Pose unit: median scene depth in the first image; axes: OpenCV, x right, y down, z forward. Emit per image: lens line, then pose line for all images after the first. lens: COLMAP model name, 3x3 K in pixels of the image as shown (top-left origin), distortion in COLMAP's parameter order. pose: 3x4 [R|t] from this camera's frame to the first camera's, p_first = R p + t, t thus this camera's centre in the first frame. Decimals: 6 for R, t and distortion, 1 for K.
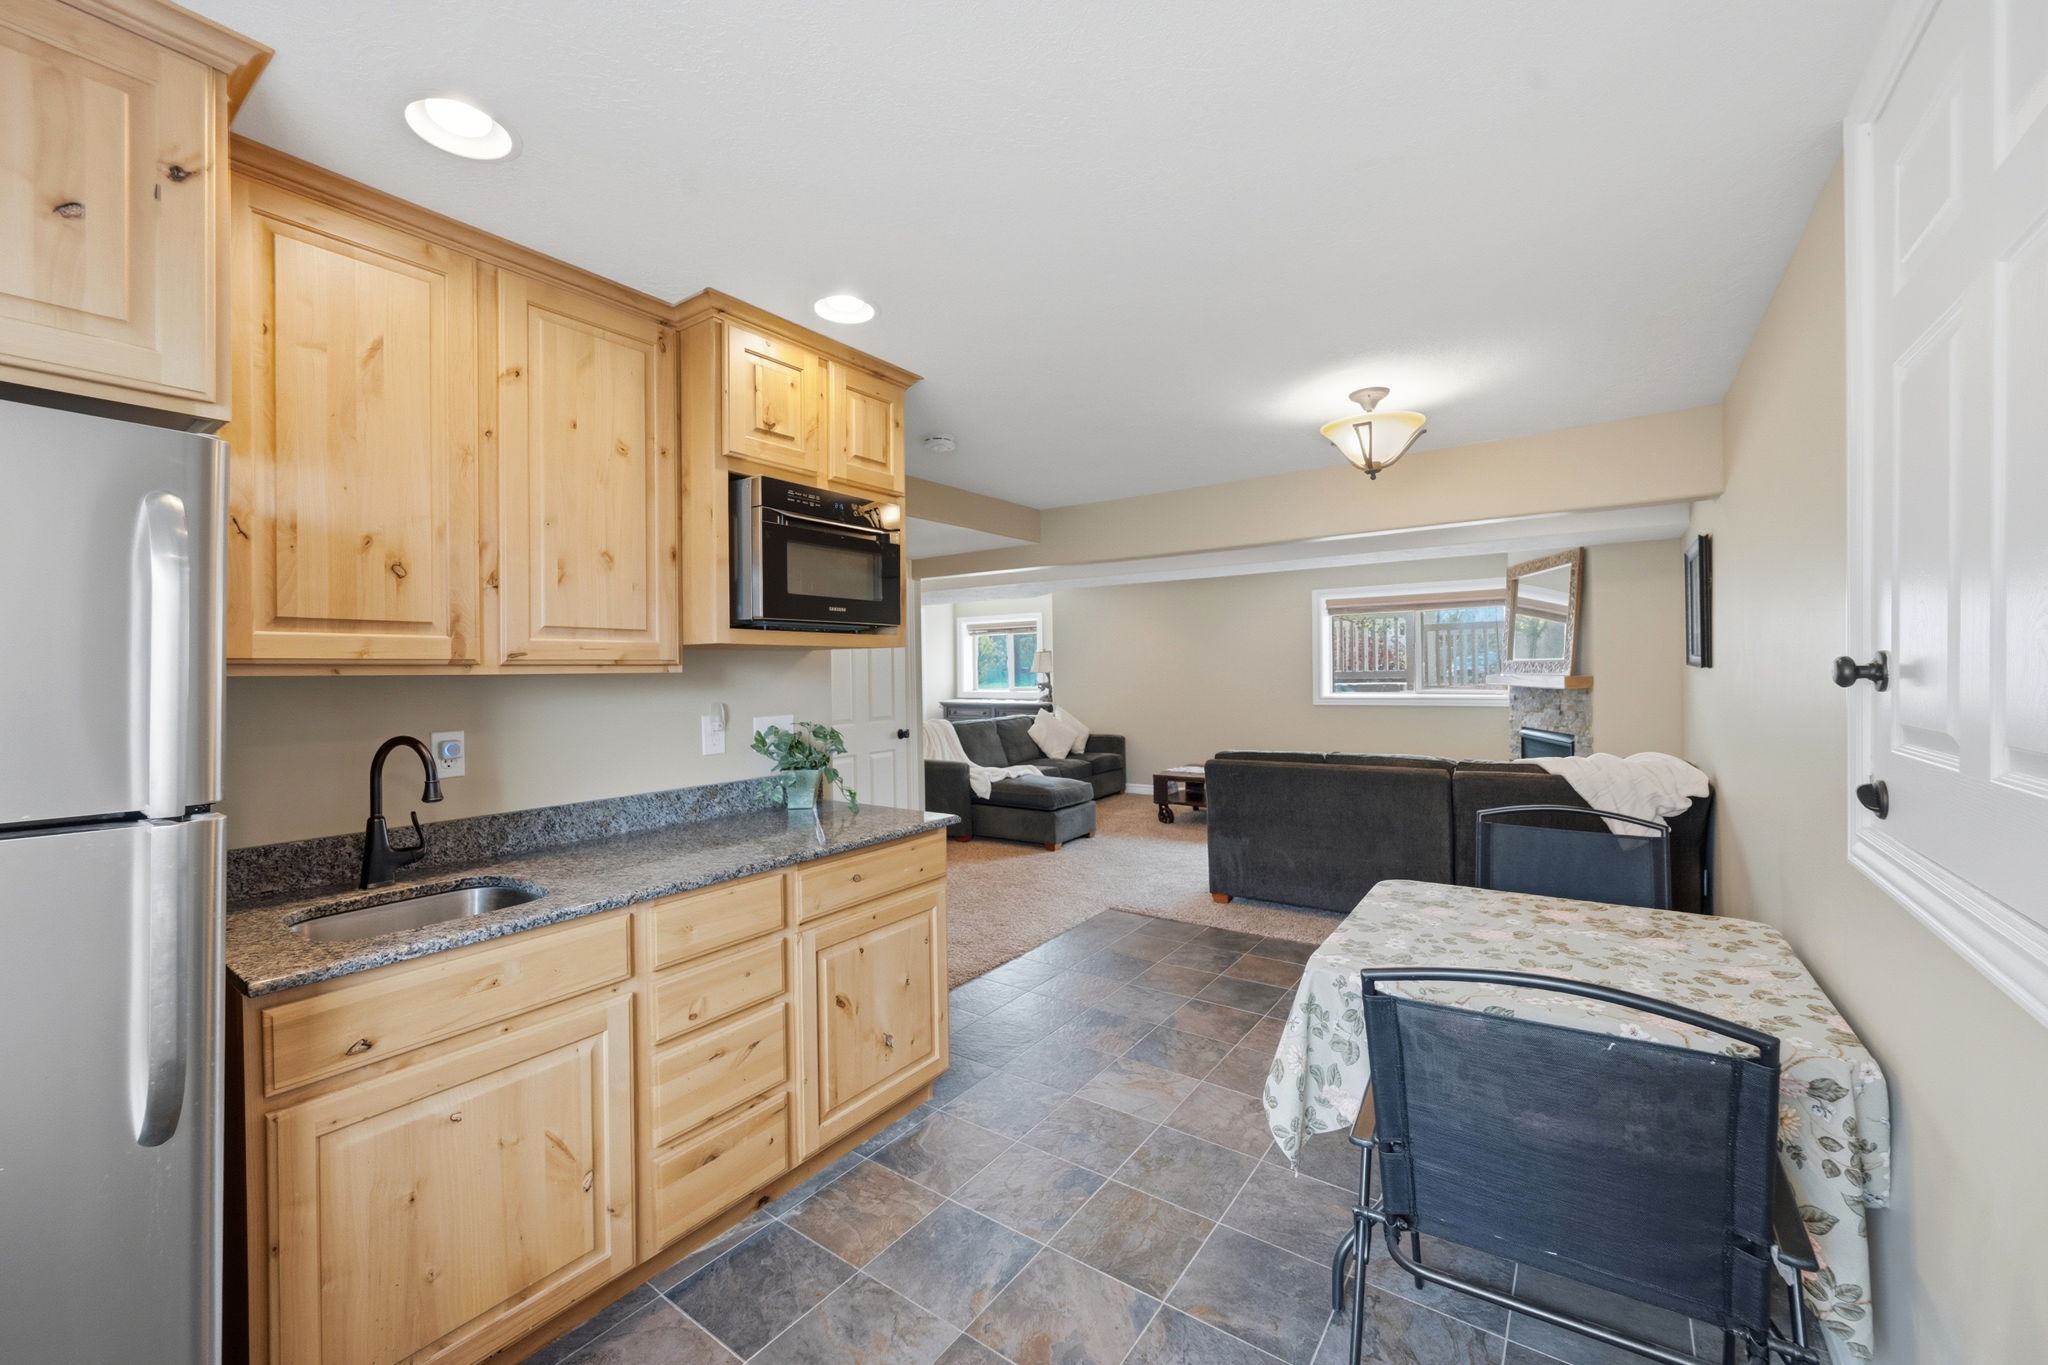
lens RADIAL K [[820.8, 0, 1018.4], [0, 820.8, 653.4], [0, 0, 1]] dist [-0.001509, -0.000451]
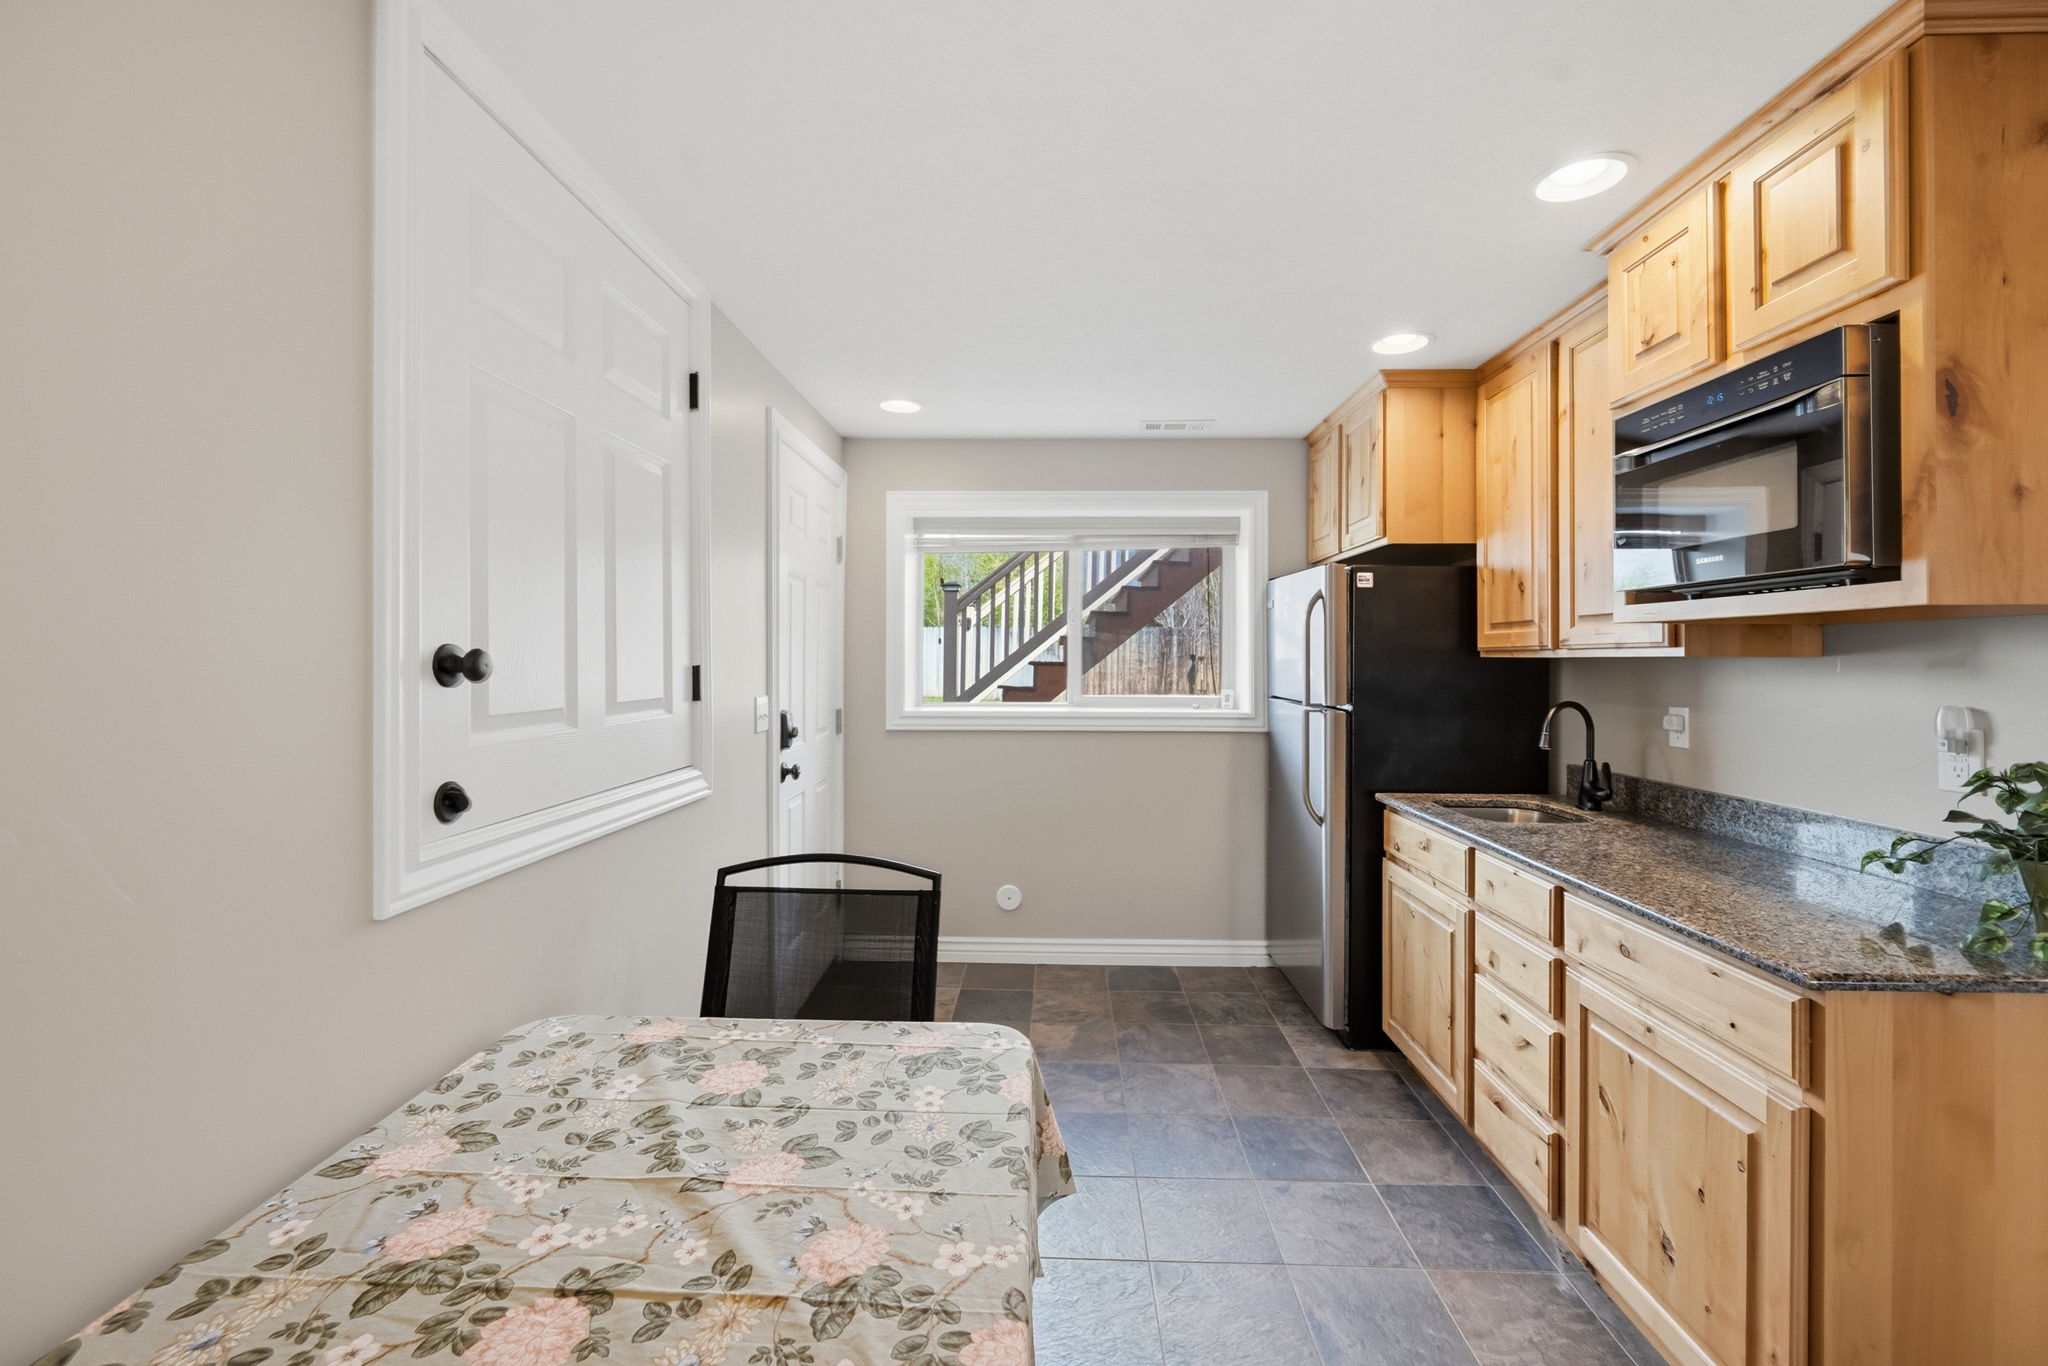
lens RADIAL K [[820.8, 0, 1018.4], [0, 820.8, 653.9], [0, 0, 1]] dist [-0.001509, -0.000451]
pose [[-0.837484, 0.006764, -0.546419, 0.766195], [0.018440, 0.999704, -0.015887, 0.025763], [0.546150, -0.023381, -0.837361, 1.618179]]
